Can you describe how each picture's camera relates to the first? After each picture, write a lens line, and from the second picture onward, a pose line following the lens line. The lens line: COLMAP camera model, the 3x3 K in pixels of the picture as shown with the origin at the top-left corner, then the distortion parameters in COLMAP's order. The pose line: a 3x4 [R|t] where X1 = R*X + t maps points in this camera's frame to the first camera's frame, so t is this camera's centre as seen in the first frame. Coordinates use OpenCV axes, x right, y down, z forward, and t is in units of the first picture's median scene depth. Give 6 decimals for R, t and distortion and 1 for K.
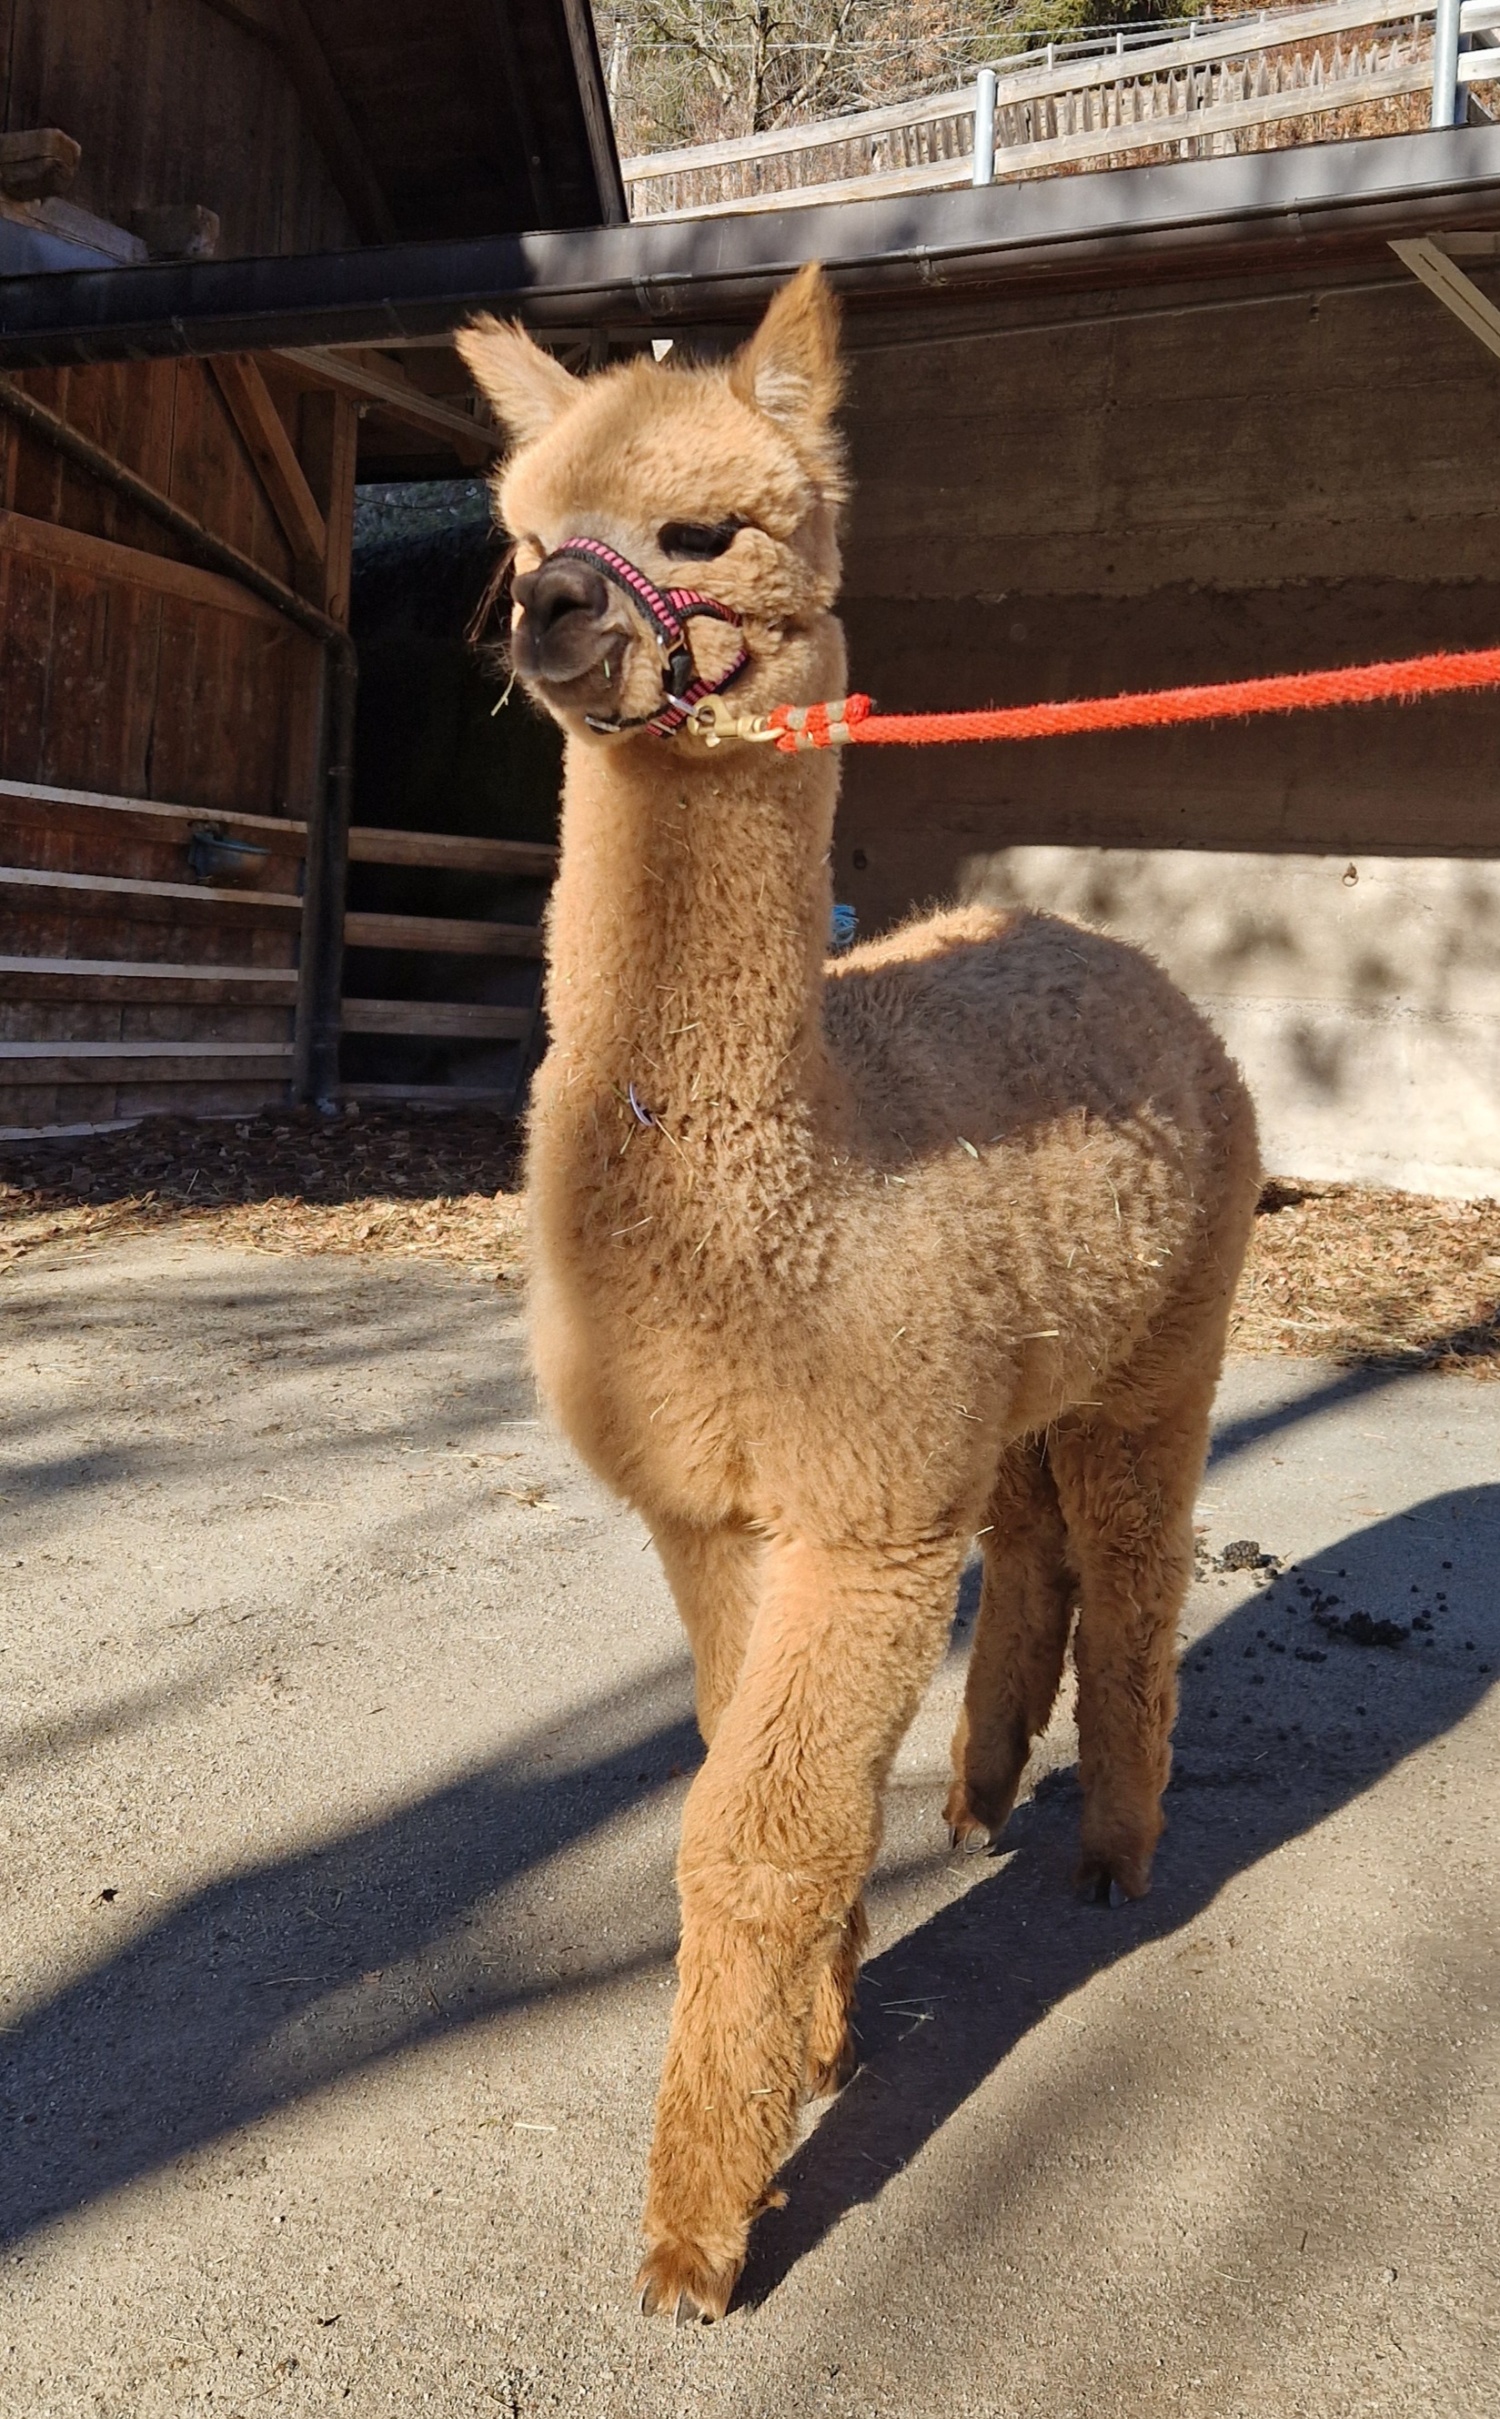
lens RADIAL K [[2394.7, 0, 750.2], [0, 2394.7, 933.2], [0, 0, 1]] dist [0.074030, -0.016900]
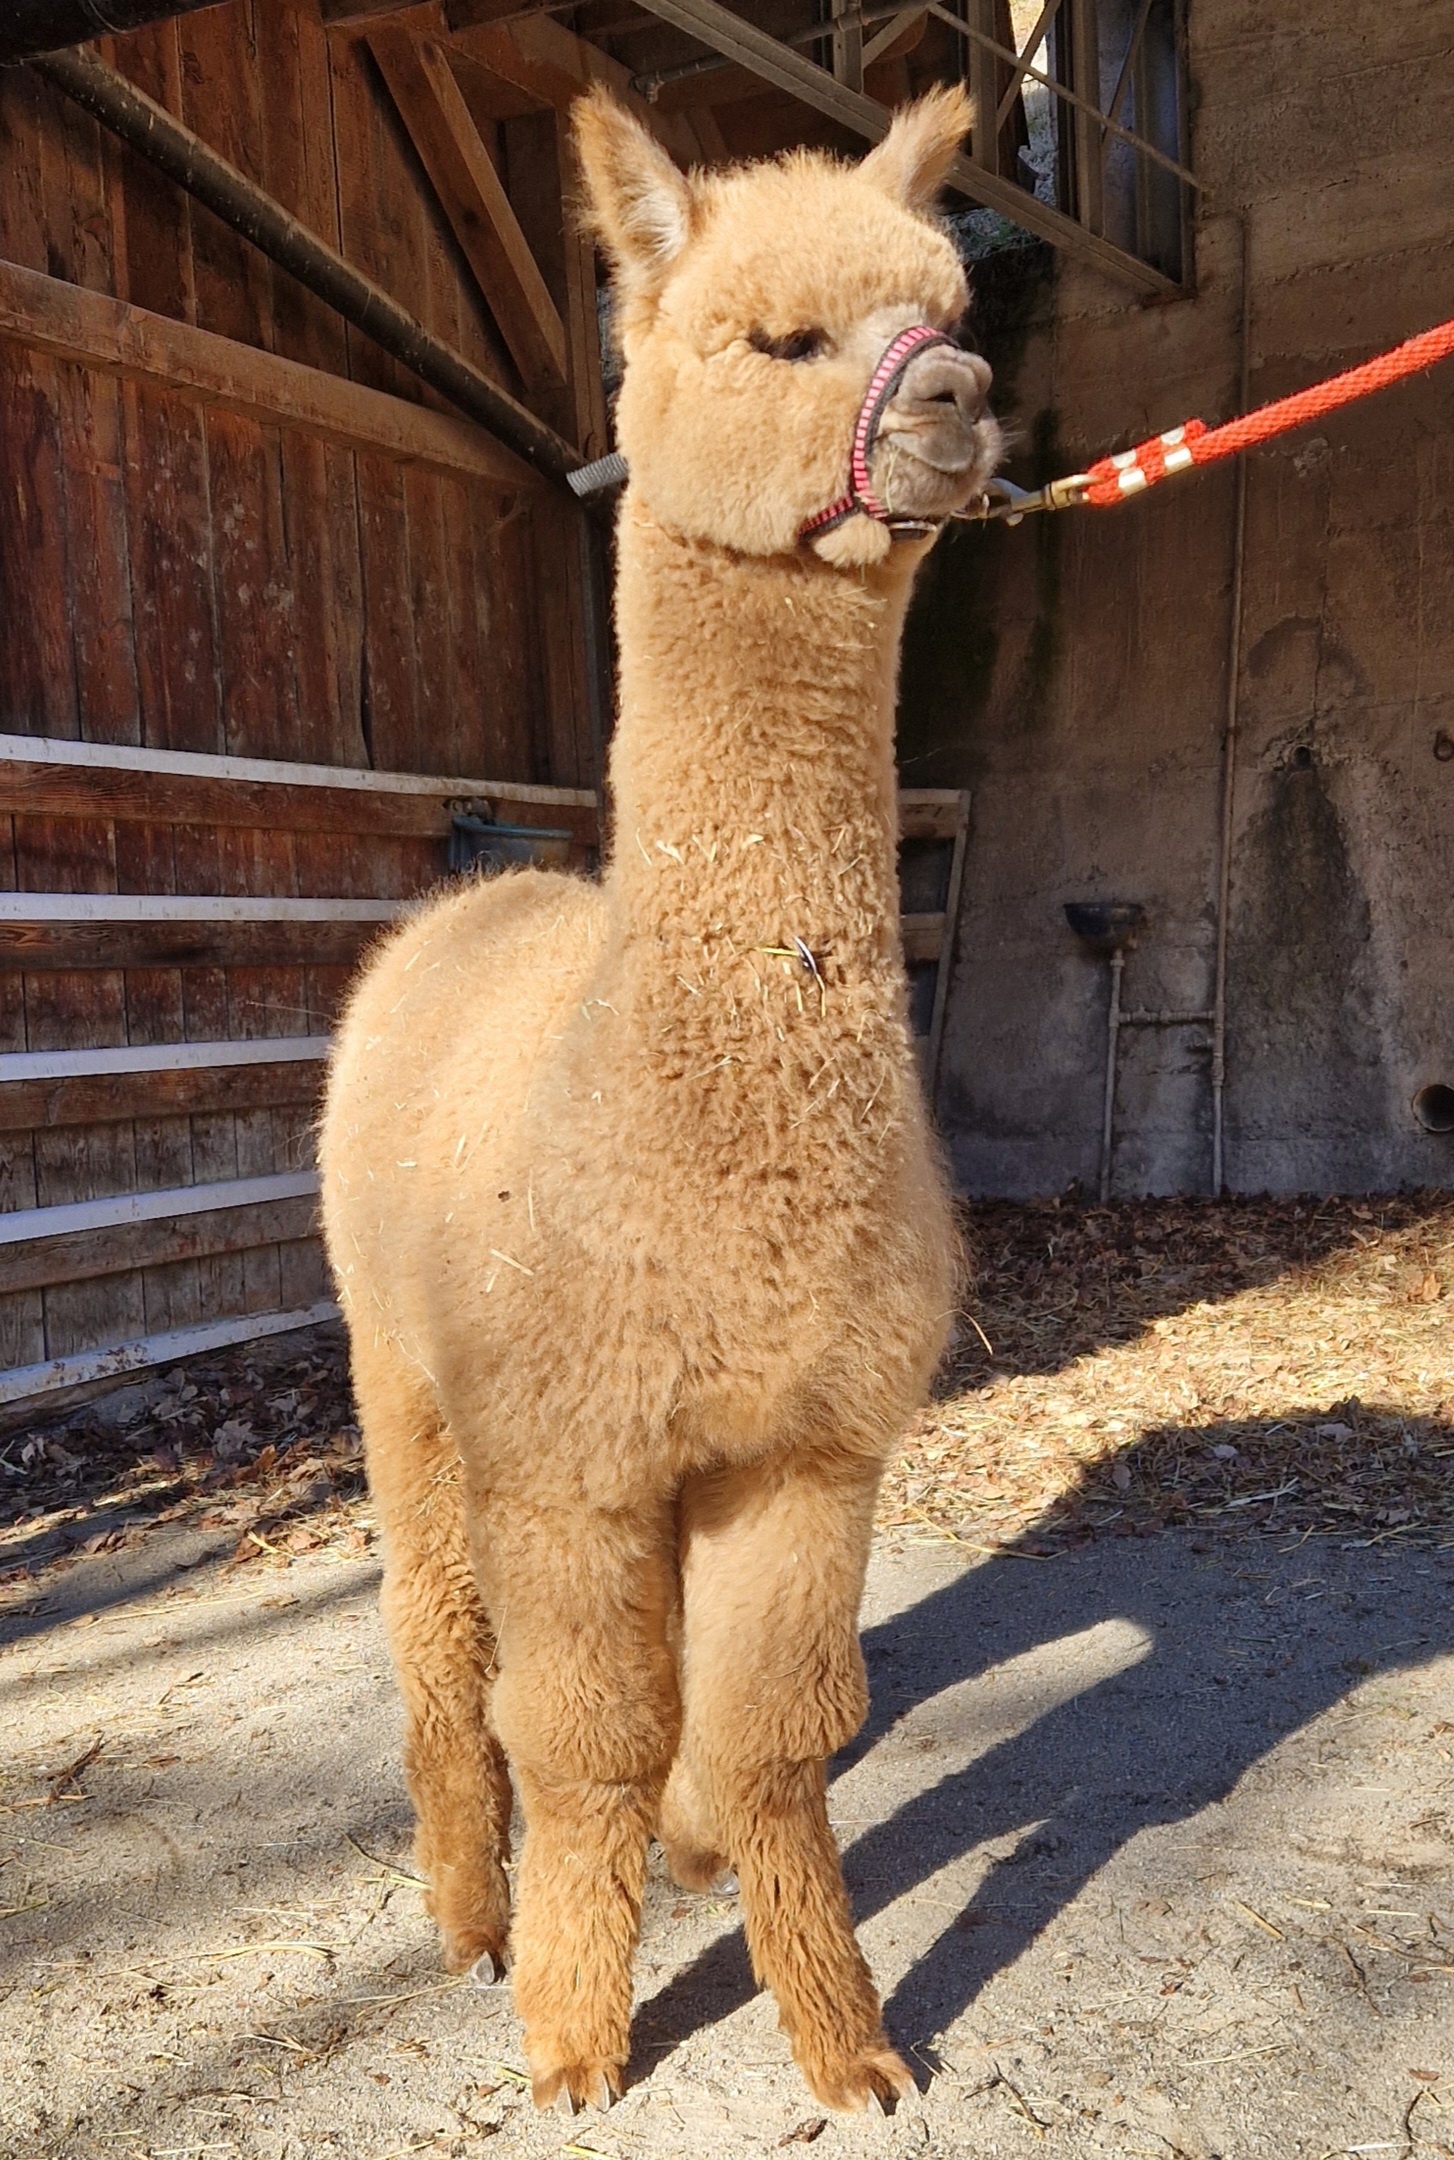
lens RADIAL K [[2640.8, 0, 743.5], [0, 2640.8, 1108.0], [0, 0, 1]] dist [0.104007, -0.090908]
pose [[0.993169, -0.115572, -0.016058, -0.153085], [0.116340, 0.991371, 0.060405, 0.000903], [0.008938, -0.061860, 0.998045, 0.297293]]
